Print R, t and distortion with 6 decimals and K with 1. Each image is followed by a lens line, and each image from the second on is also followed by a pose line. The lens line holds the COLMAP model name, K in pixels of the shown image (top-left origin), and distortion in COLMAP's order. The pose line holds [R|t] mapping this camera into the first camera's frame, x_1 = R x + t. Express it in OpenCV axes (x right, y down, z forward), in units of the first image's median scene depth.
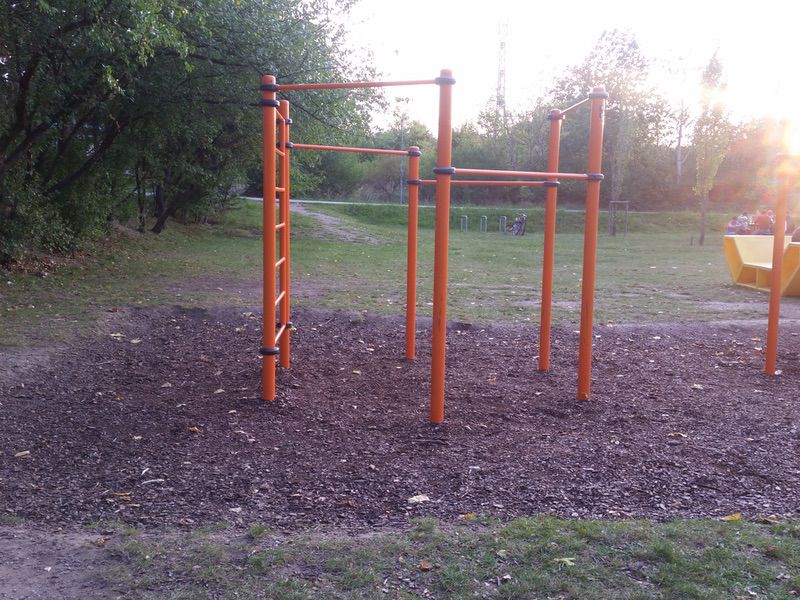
lens RADIAL K [[838.6, 0, 400.4], [0, 838.6, 295.0], [0, 0, 1]] dist [0.157576, -0.415949]
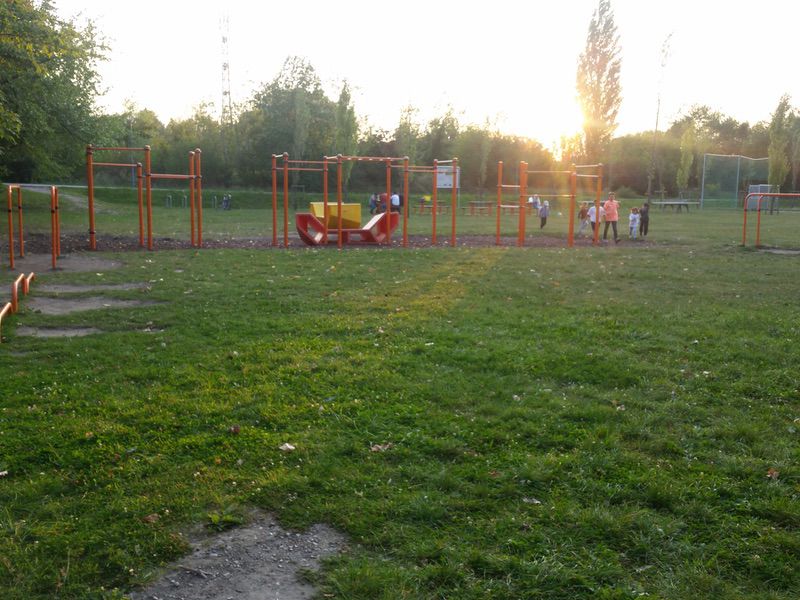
lens RADIAL K [[838.6, 0, 400.4], [0, 838.6, 295.0], [0, 0, 1]] dist [0.157576, -0.415949]
pose [[0.953852, -0.044225, 0.297002, -0.002293], [0.039033, 0.998964, 0.023393, 0.036579], [-0.297729, -0.010720, 0.954590, -0.319890]]
